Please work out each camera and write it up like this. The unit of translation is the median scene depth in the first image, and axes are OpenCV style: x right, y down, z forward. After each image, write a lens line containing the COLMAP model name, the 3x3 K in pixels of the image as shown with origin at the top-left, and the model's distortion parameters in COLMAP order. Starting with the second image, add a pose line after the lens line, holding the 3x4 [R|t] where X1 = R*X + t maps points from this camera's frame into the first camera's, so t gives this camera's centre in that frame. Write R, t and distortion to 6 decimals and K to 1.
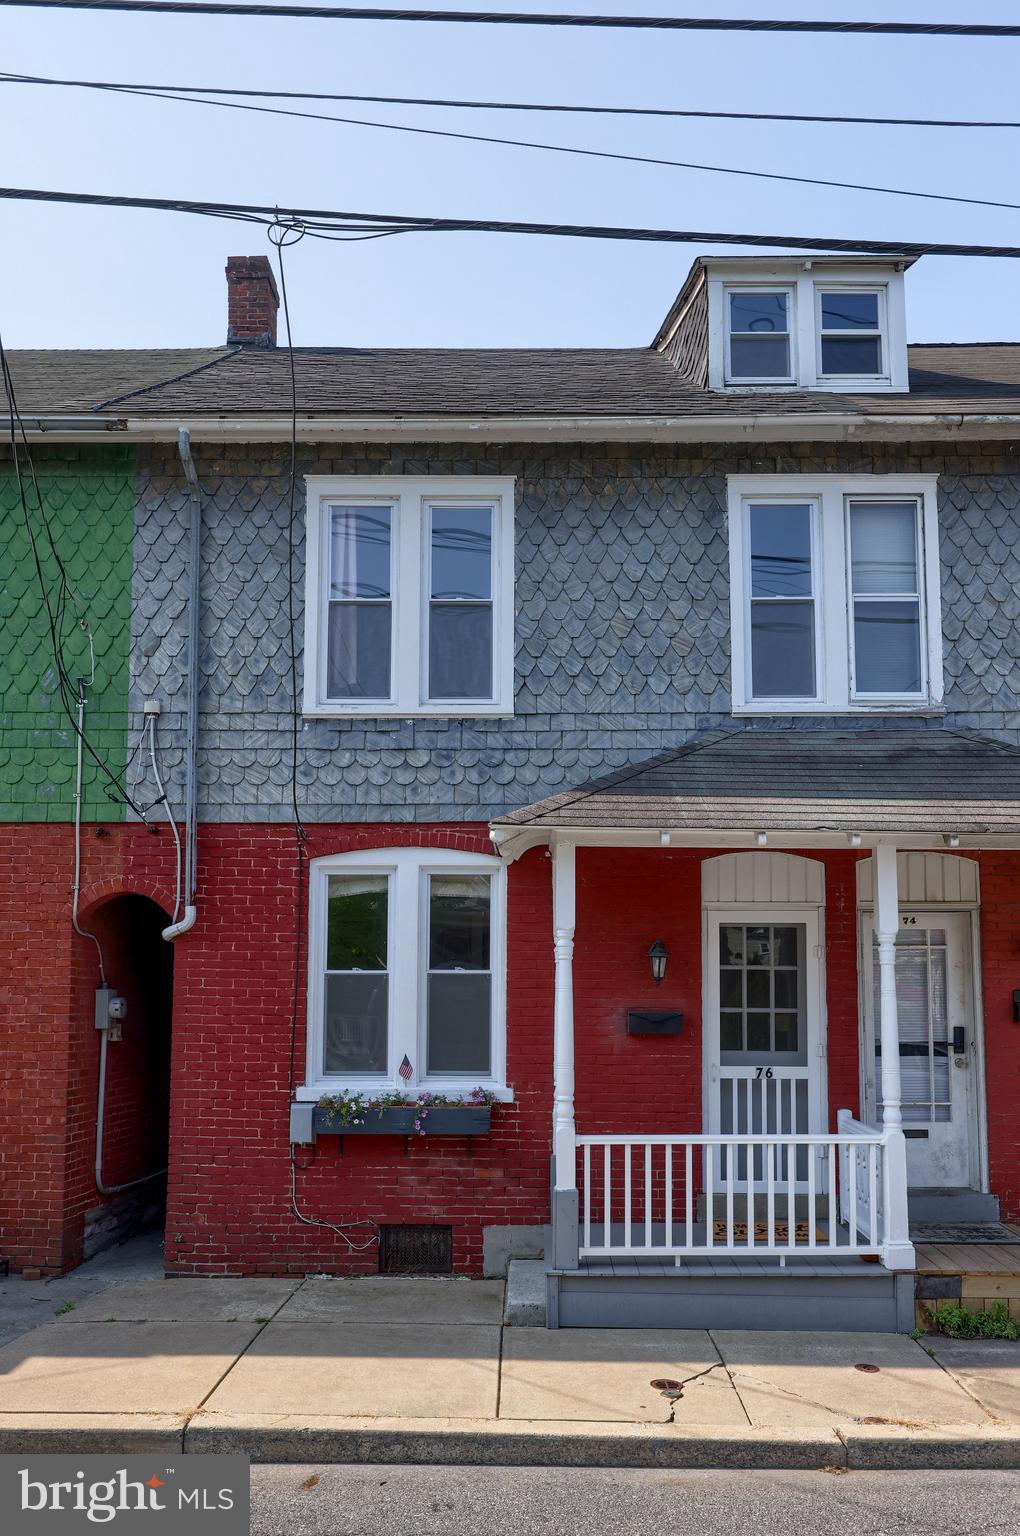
lens RADIAL K [[1866.4, 0, 503.2], [0, 1866.4, 859.0], [0, 0, 1]] dist [-0.021138, -0.059372]
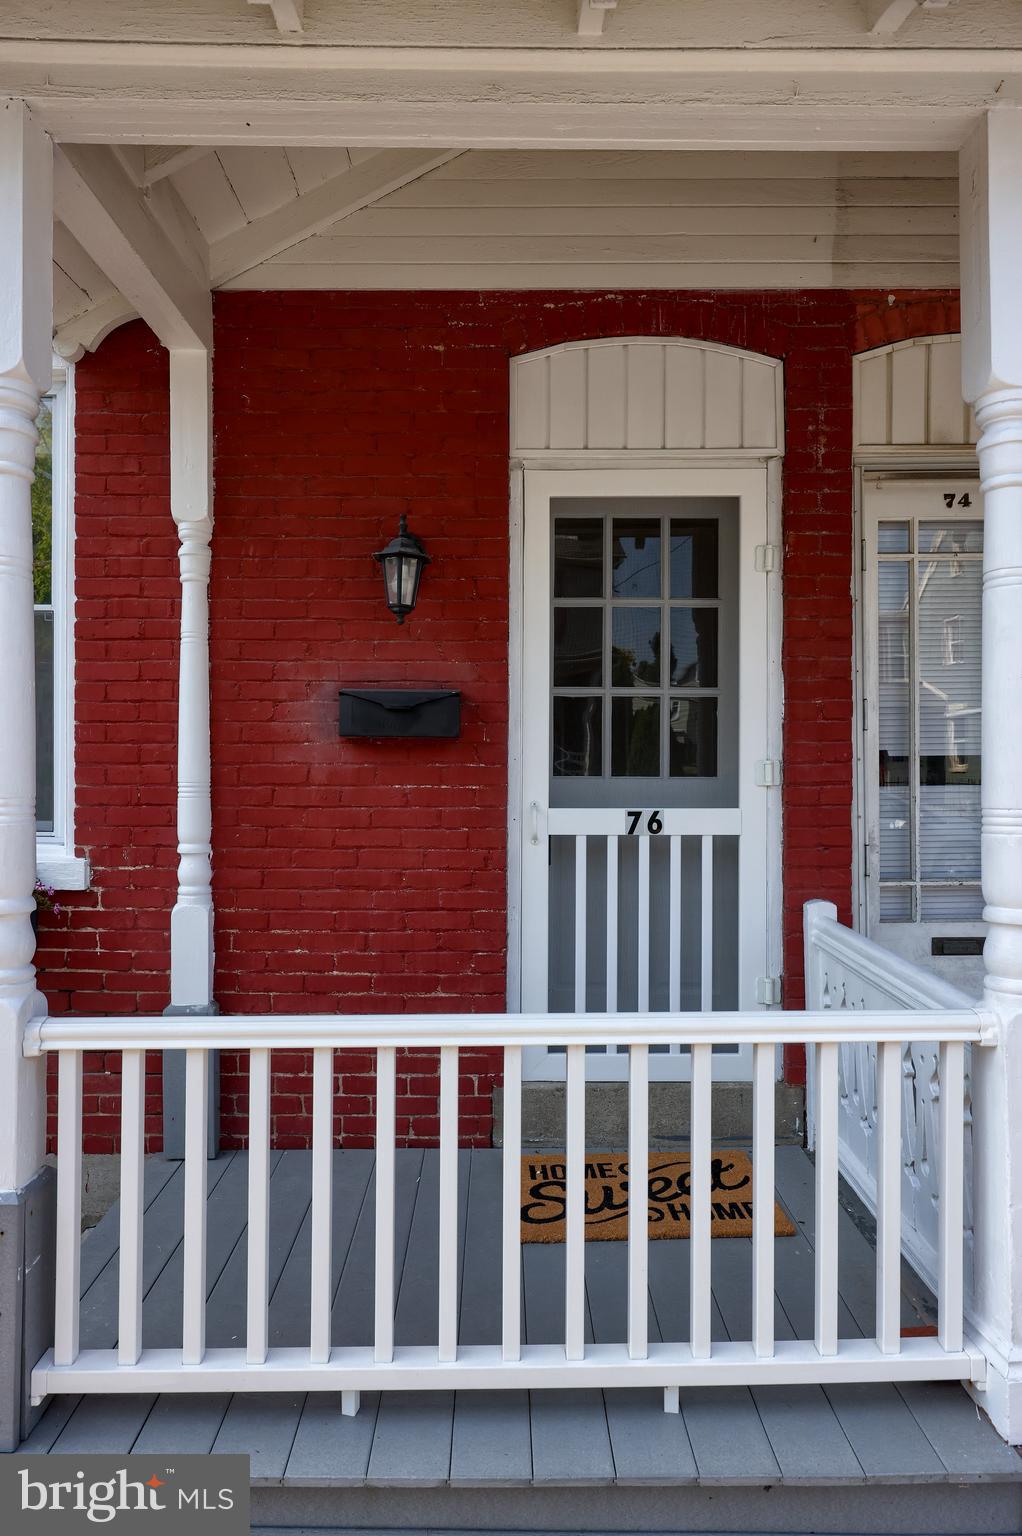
lens RADIAL K [[1426.1, 0, 510.9], [0, 1426.1, 814.2], [0, 0, 1]] dist [0.000757, 0.009395]
pose [[0.999811, -0.005428, 0.018655, 0.099535], [0.003328, 0.993838, 0.110795, 0.072875], [-0.019141, -0.110712, 0.993668, 0.645825]]
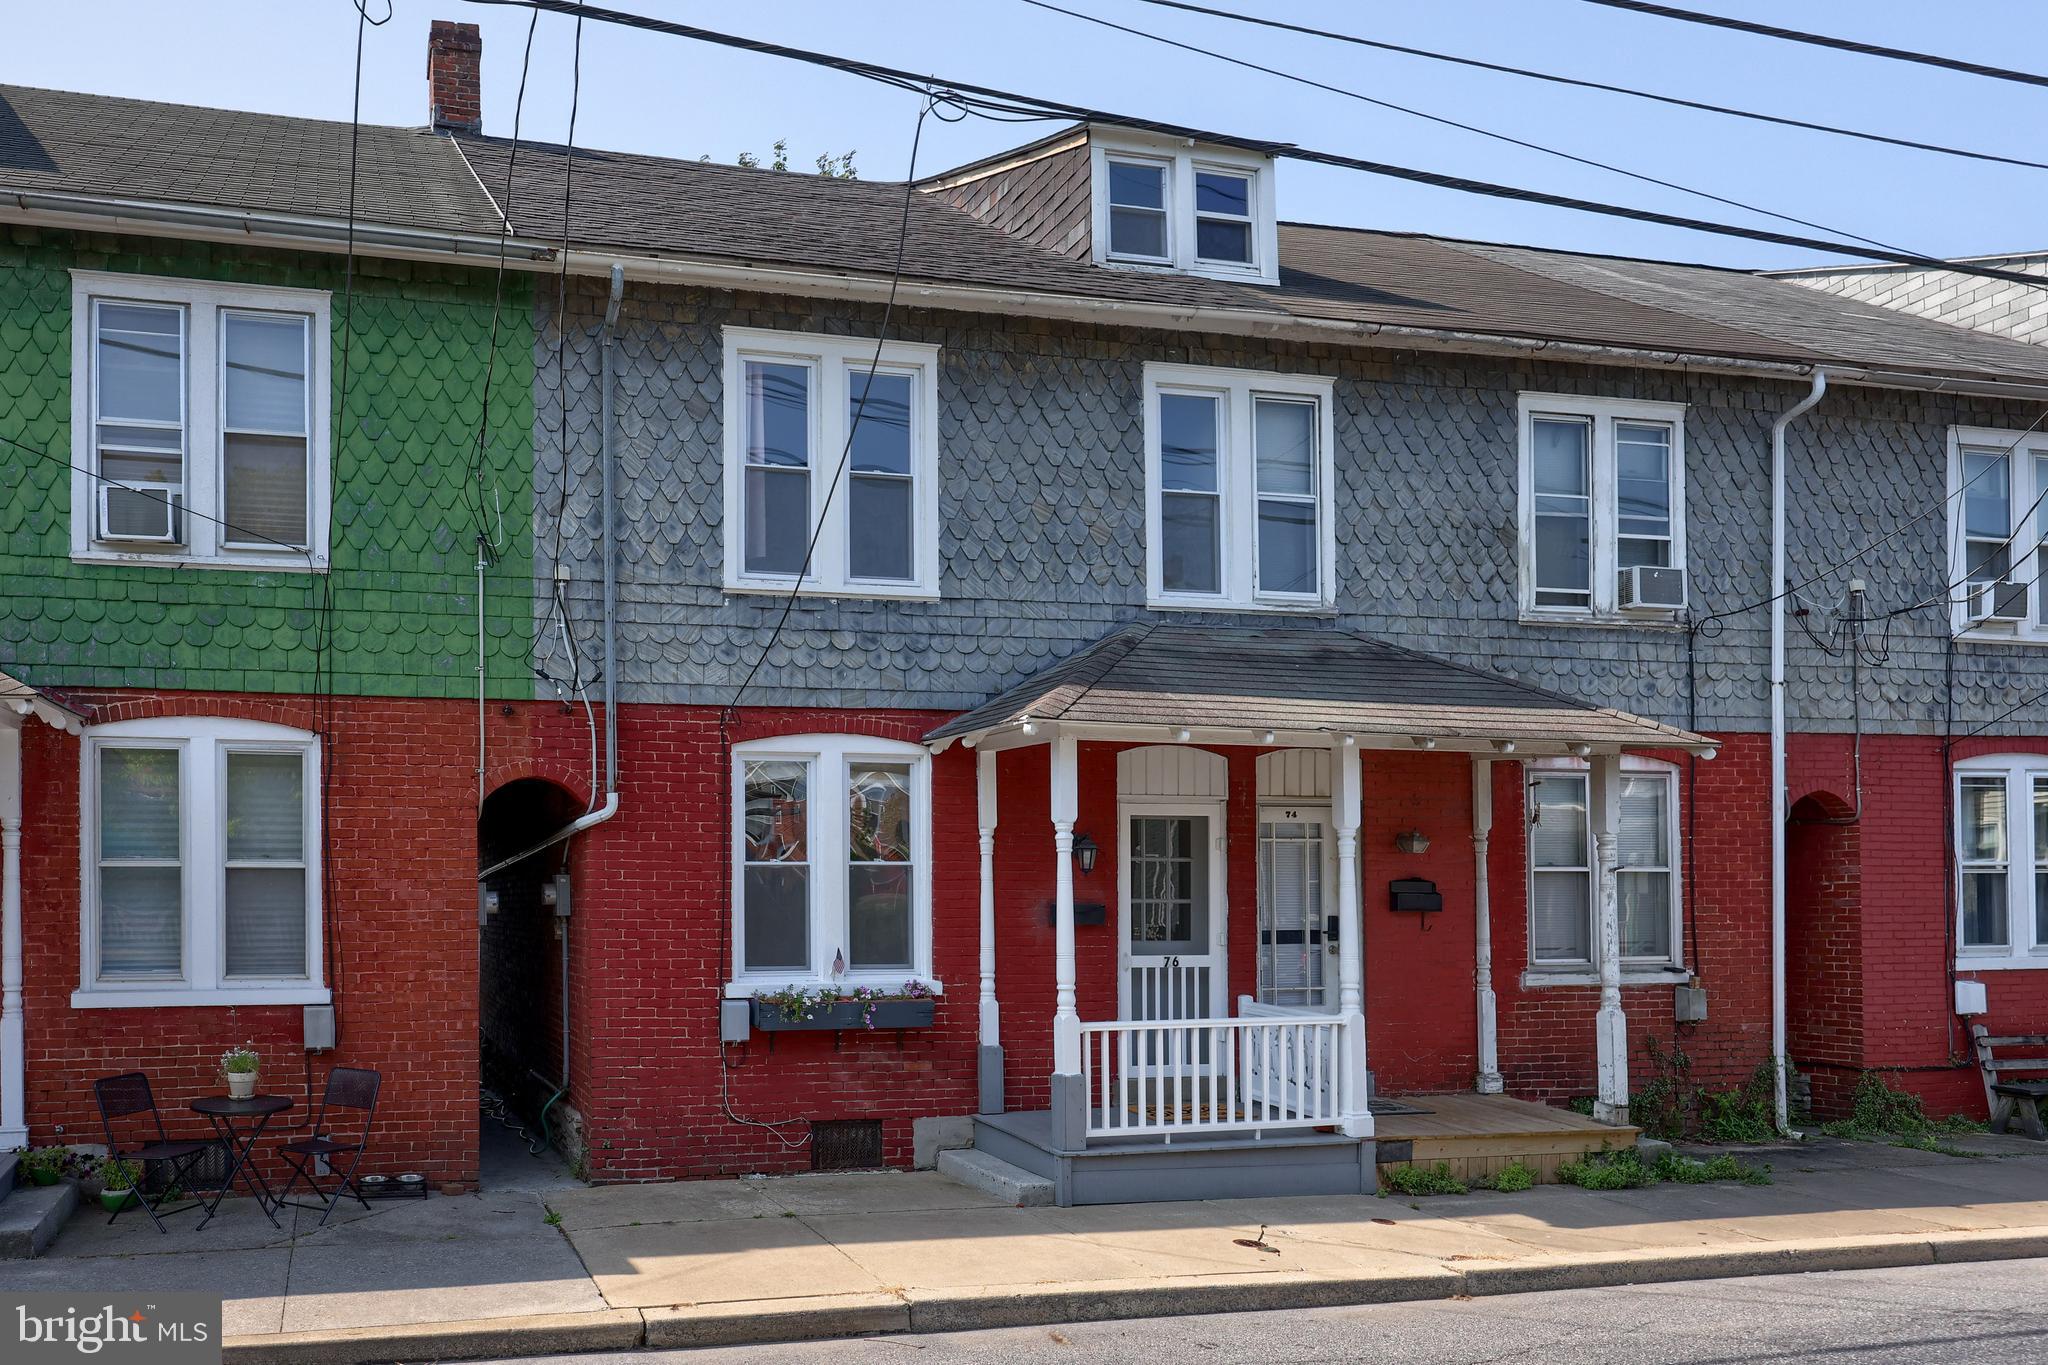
lens RADIAL K [[2157.1, 0, 1017.3], [0, 2157.1, 990.8], [0, 0, 1]] dist [-0.016226, 0.021034]
pose [[0.940152, -0.019563, 0.340194, -0.343188], [-0.021991, 0.992786, 0.117865, -0.007898], [-0.340046, -0.118292, 0.932939, -0.084928]]
